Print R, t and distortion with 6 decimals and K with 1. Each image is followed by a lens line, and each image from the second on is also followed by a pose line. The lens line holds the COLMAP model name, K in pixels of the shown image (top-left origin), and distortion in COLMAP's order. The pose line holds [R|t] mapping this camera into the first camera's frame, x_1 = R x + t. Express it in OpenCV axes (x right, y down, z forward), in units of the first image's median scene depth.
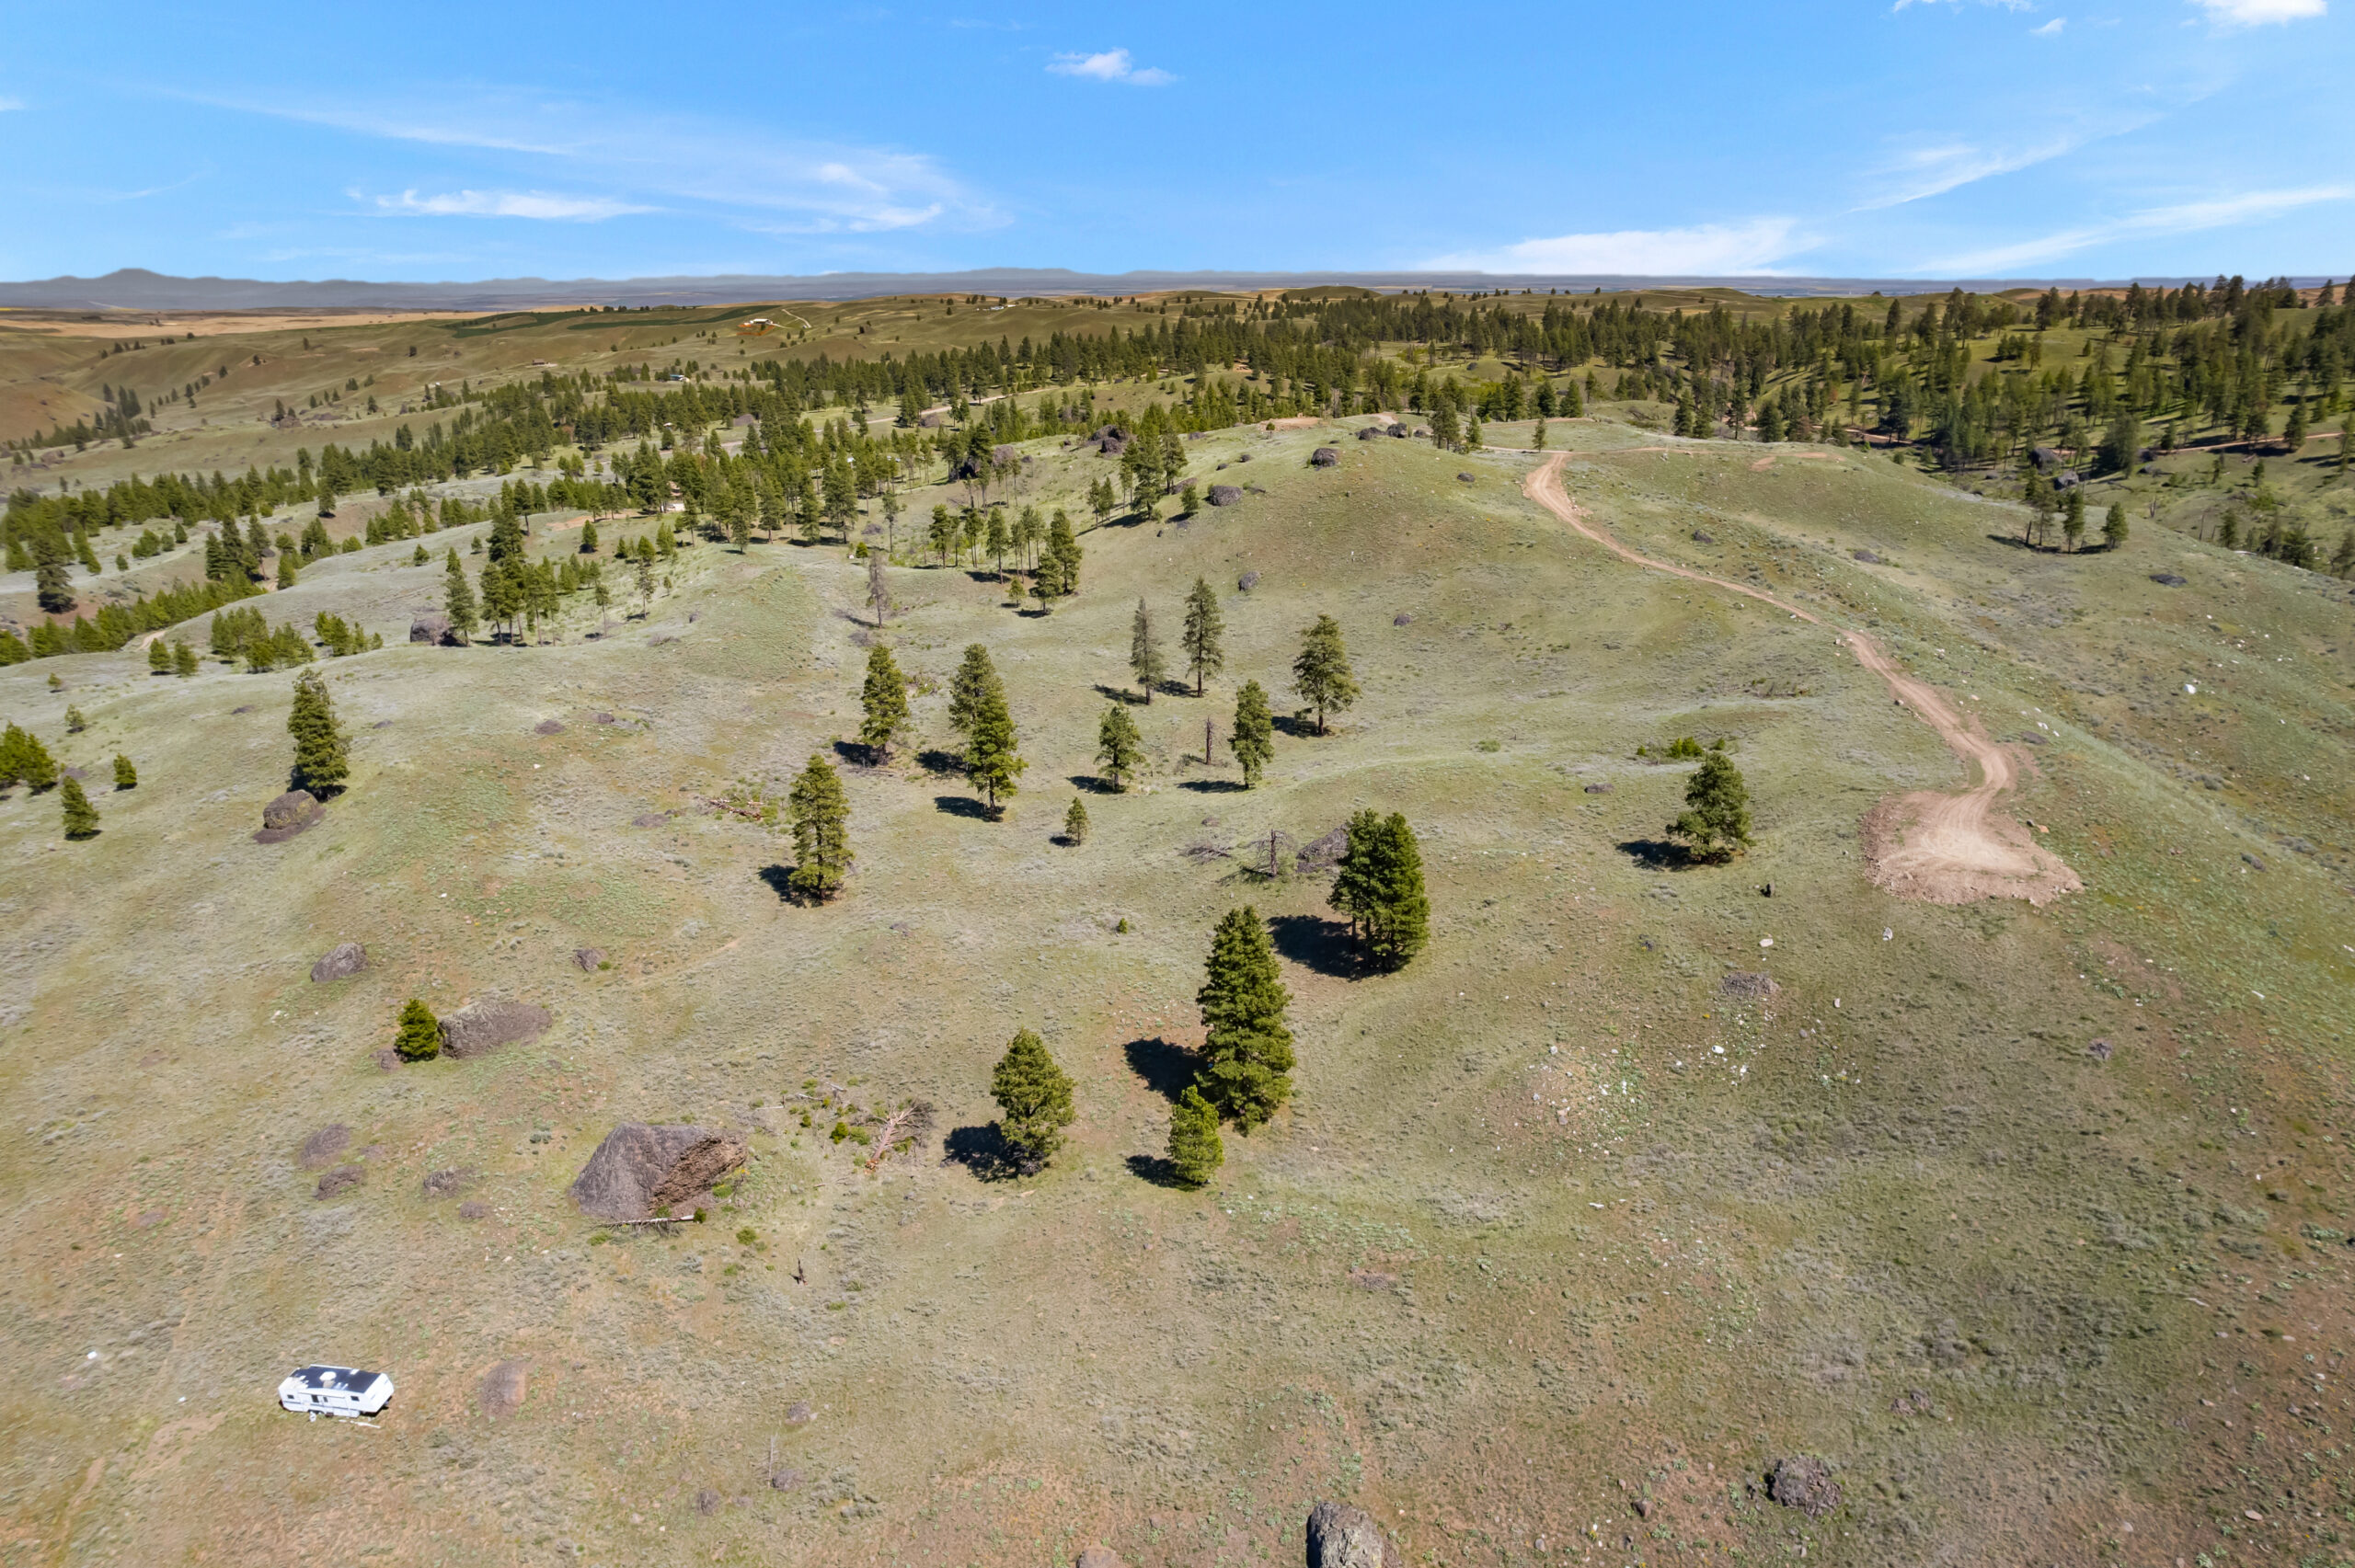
lens RADIAL K [[1538.0, 0, 1137.6], [0, 1538.0, 786.0], [0, 0, 1]] dist [-0.090288, 0.076319]
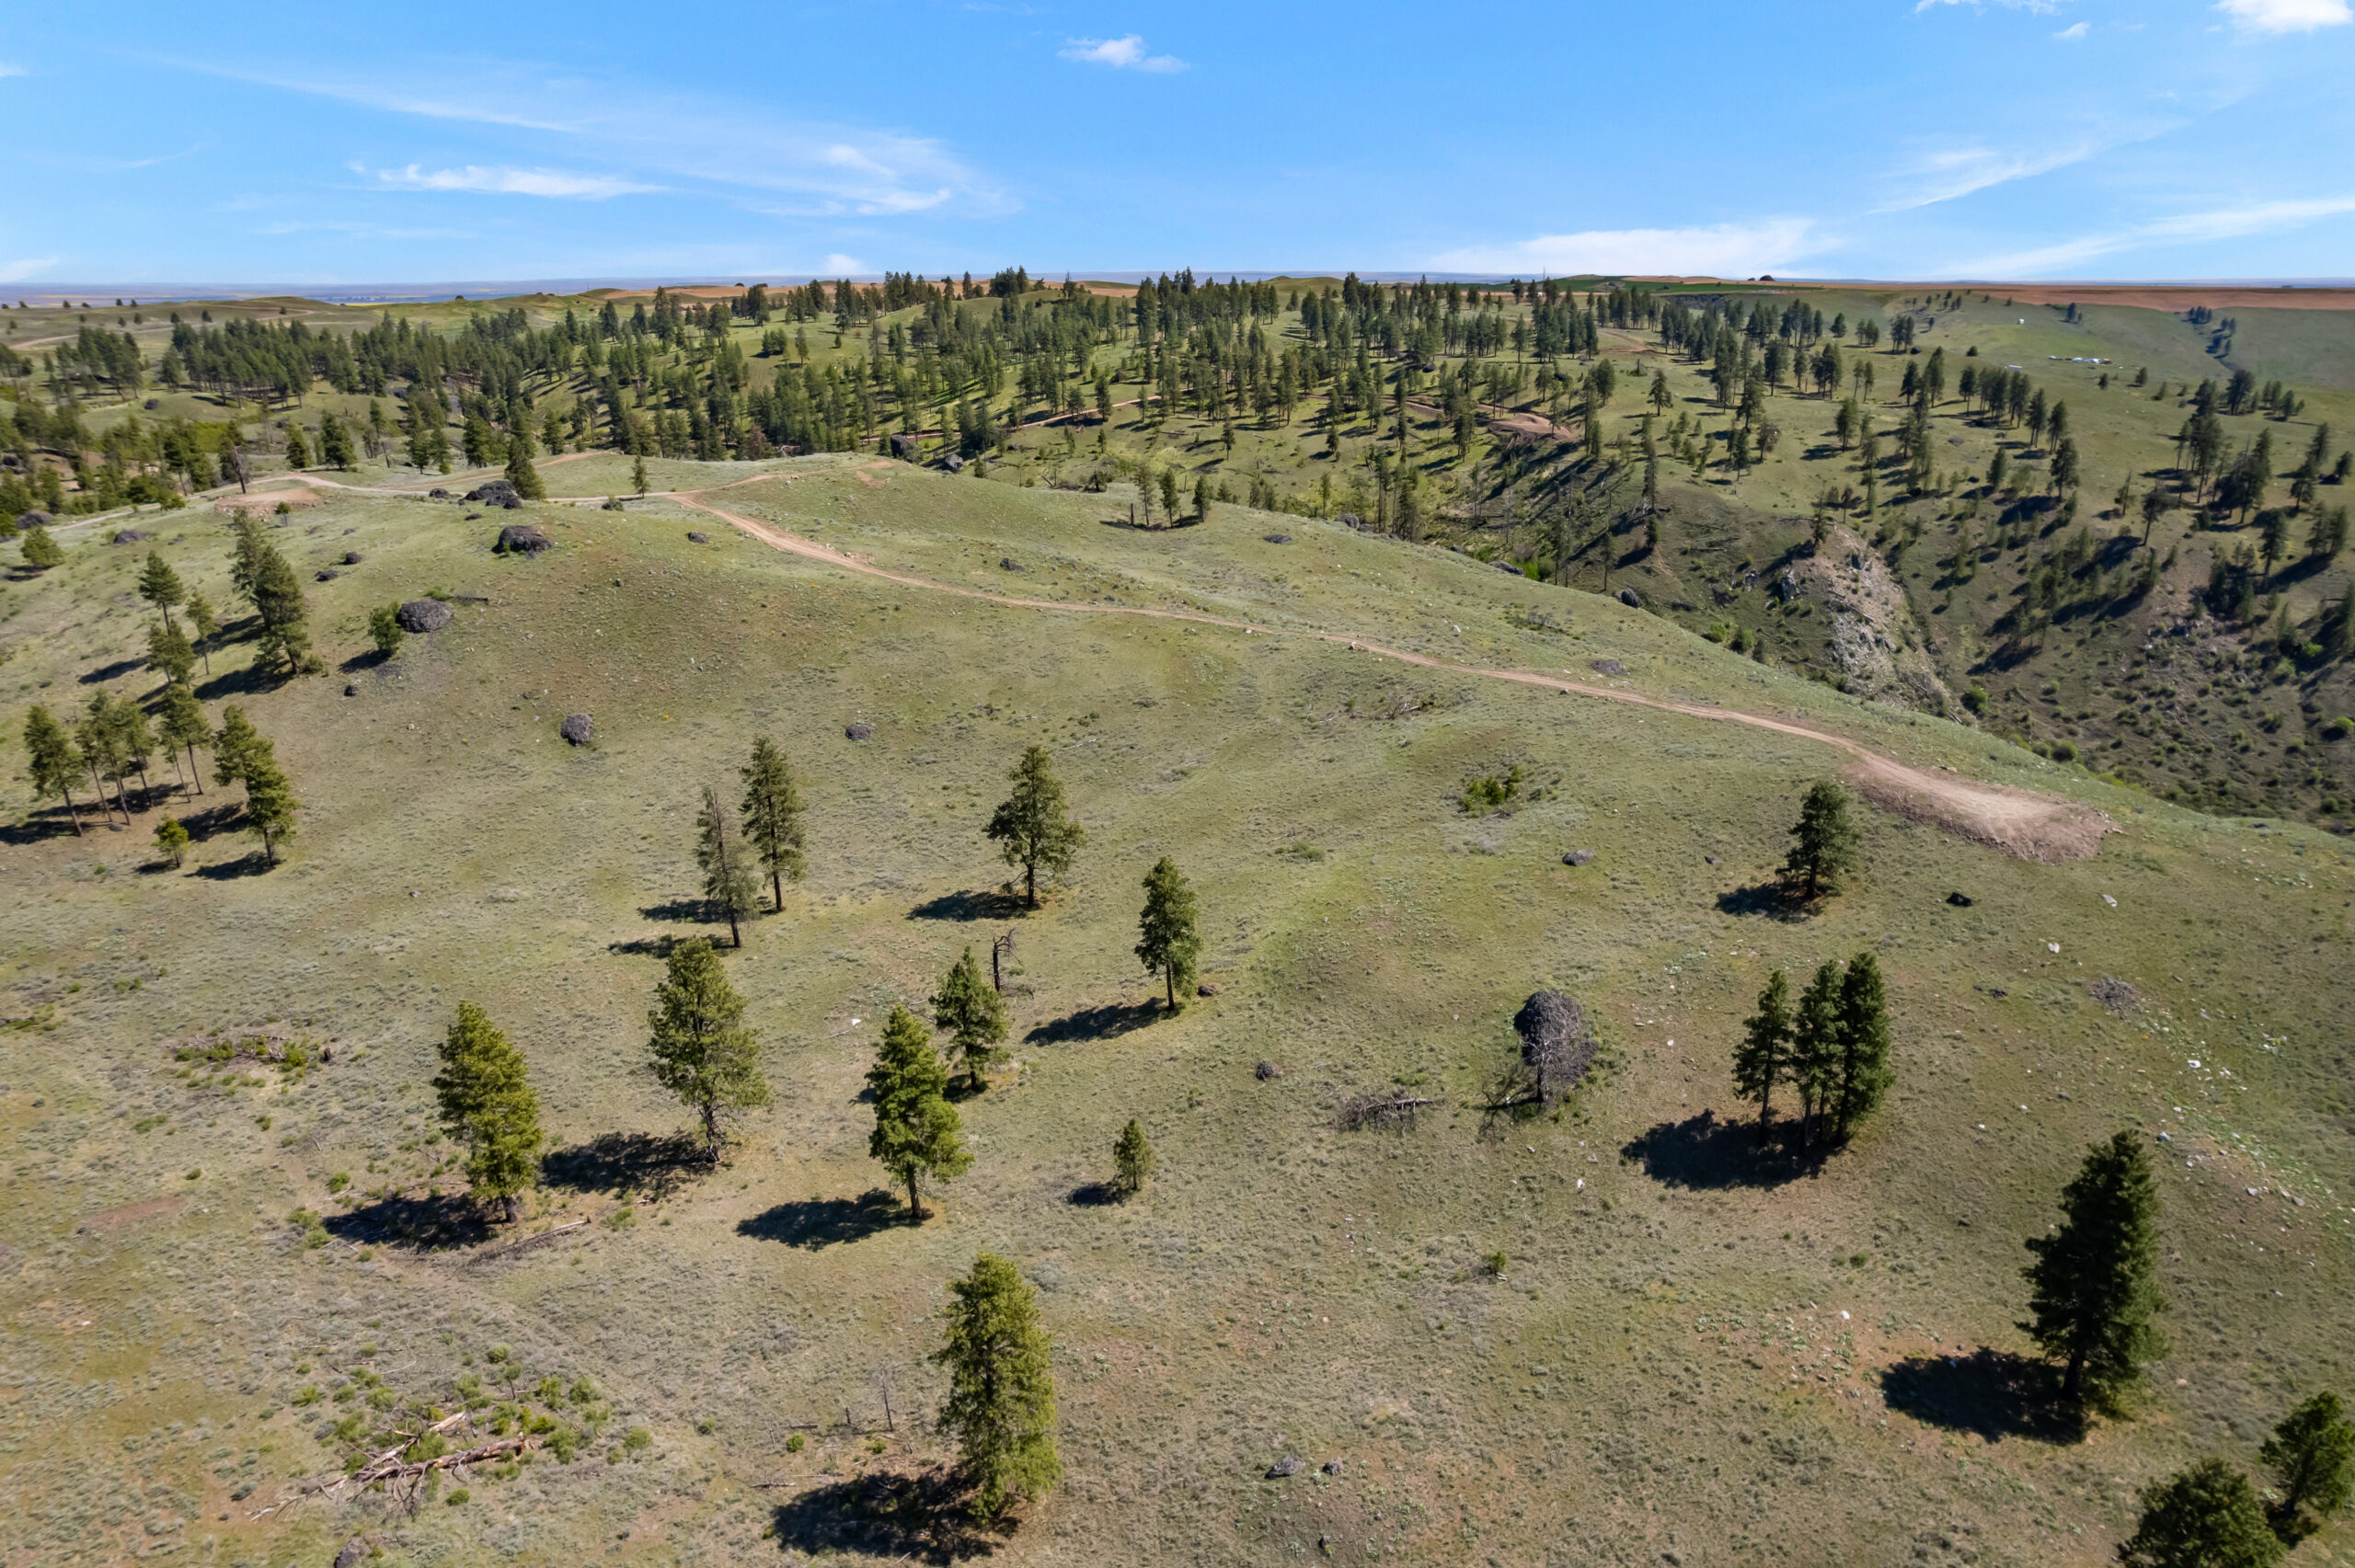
lens RADIAL K [[1553.5, 0, 1173.5], [0, 1553.5, 785.1], [0, 0, 1]] dist [-0.092830, 0.102052]
pose [[0.582879, -0.253365, 0.772048, -0.421436], [0.257940, 0.958695, 0.119878, -0.169203], [-0.770532, 0.129268, 0.624156, 0.509252]]
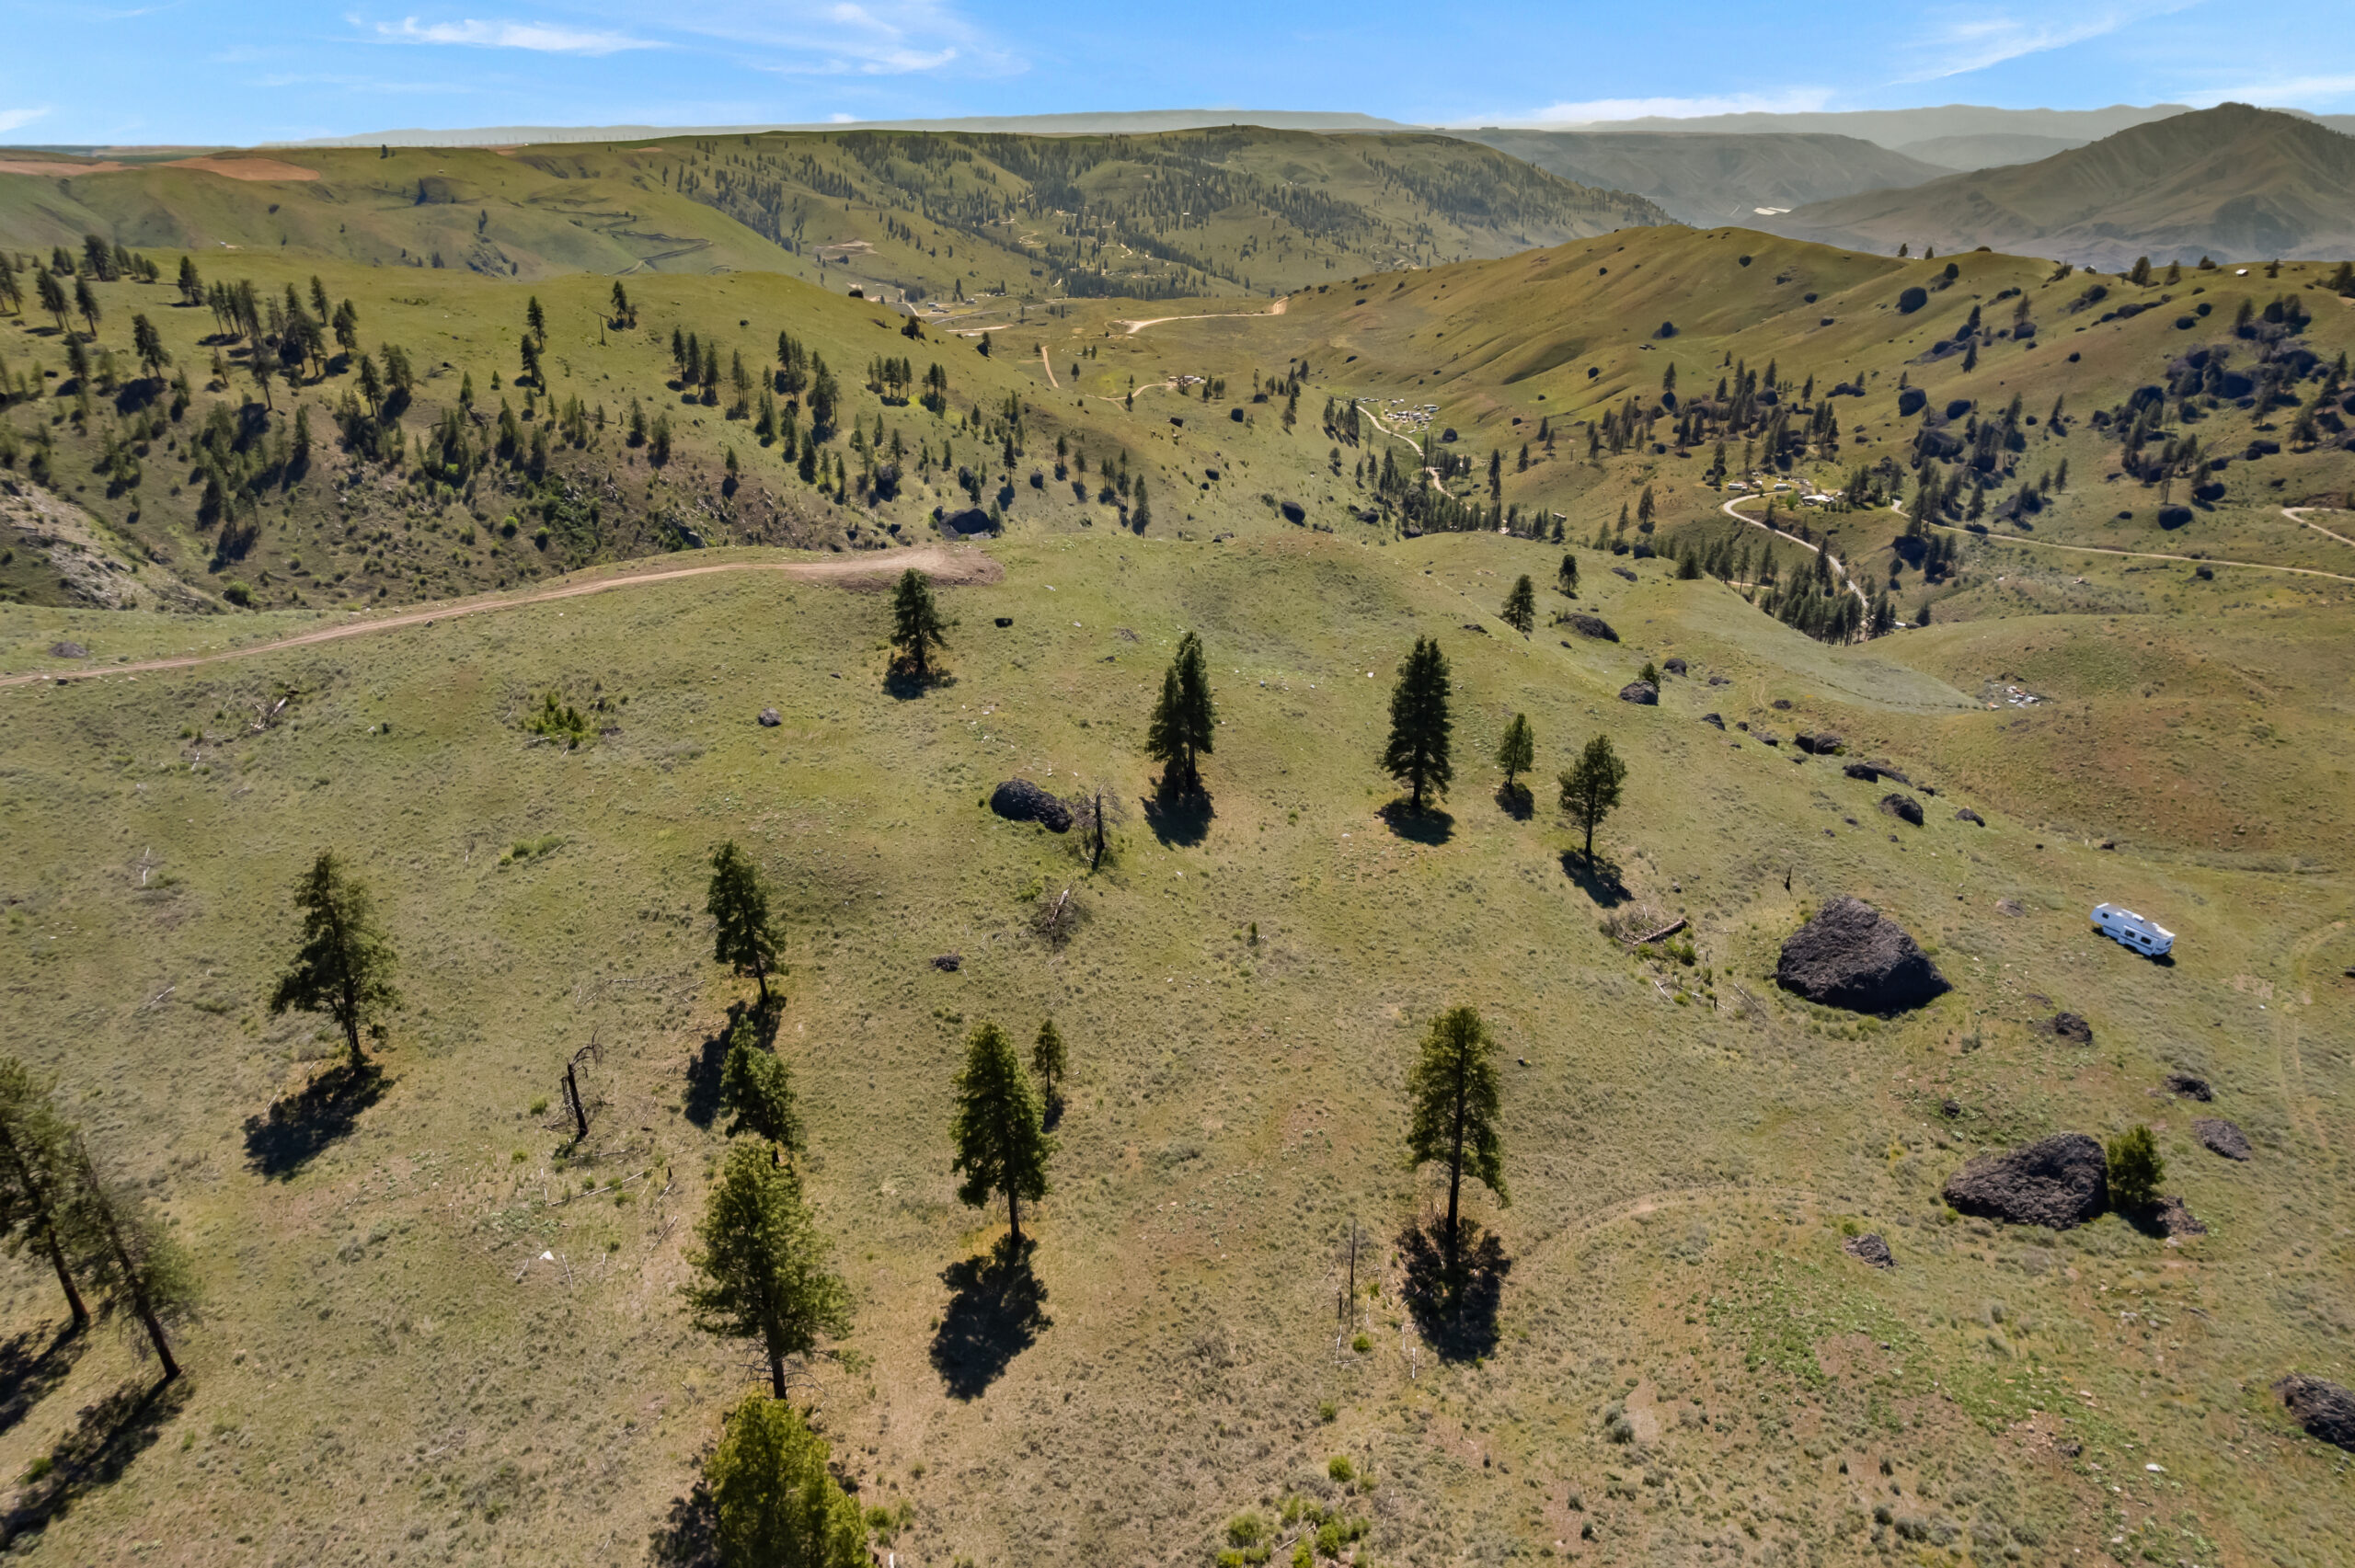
lens RADIAL K [[1566.2, 0, 1189.1], [0, 1566.2, 776.7], [0, 0, 1]] dist [-0.090795, 0.087588]
pose [[-0.672946, -0.281330, 0.684103, -0.418183], [0.244624, 0.788167, 0.564758, -0.355179], [-0.698071, 0.547400, -0.461574, 1.044969]]
